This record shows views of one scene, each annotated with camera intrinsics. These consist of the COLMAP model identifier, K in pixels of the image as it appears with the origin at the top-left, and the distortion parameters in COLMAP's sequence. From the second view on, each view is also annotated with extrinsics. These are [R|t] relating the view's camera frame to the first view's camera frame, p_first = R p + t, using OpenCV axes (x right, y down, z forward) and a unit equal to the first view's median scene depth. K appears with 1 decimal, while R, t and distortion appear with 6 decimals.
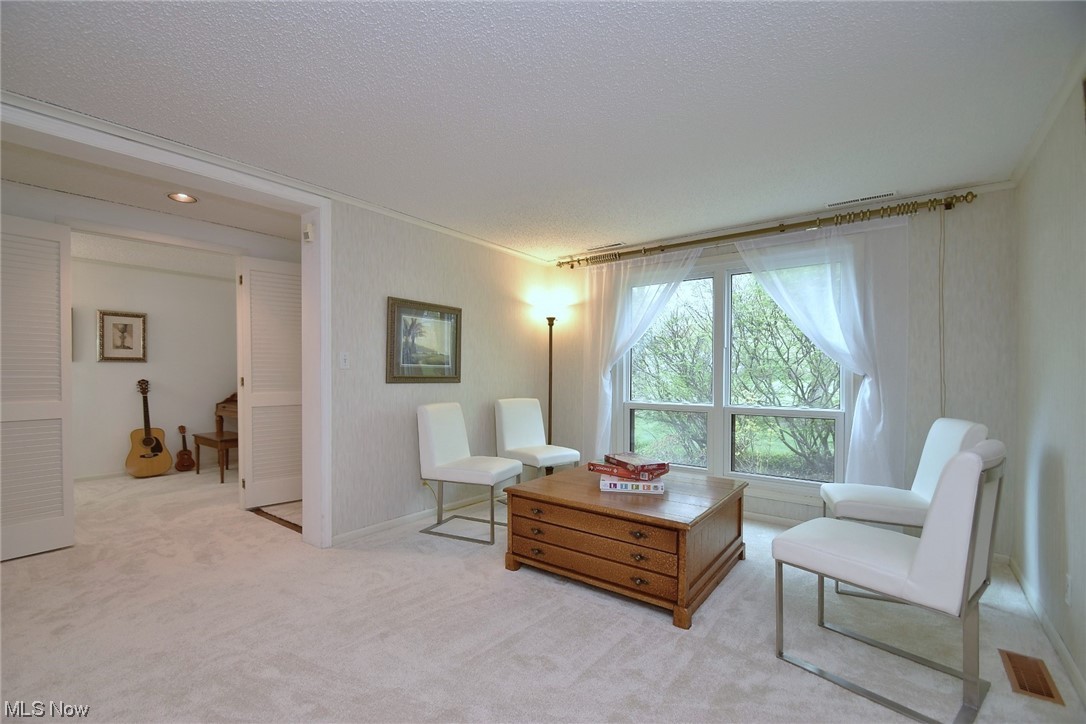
lens RADIAL K [[480.0, 0, 523.2], [0, 480.0, 382.8], [0, 0, 1]] dist [-0.002022, -0.001581]
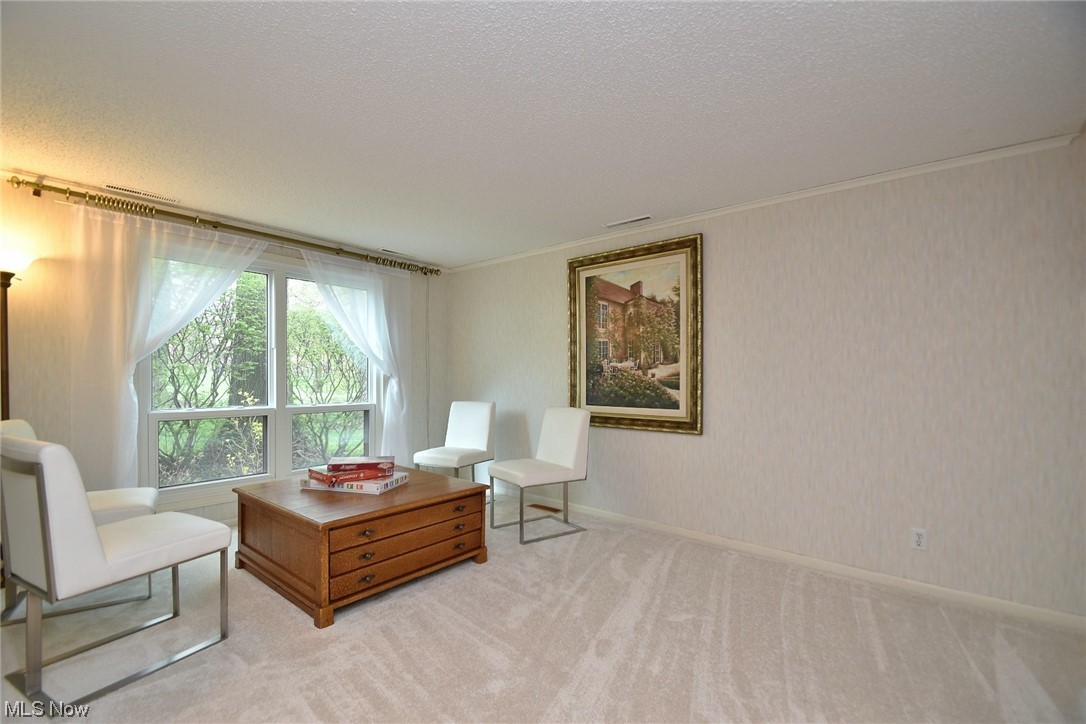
lens RADIAL K [[480.0, 0, 538.3], [0, 480.0, 371.0], [0, 0, 1]] dist [-0.002022, -0.001581]
pose [[0.019148, 0.007370, 0.999789, -0.664131], [0.011969, 0.999899, -0.007600, -0.014120], [-0.999745, 0.012112, 0.019058, 0.522222]]
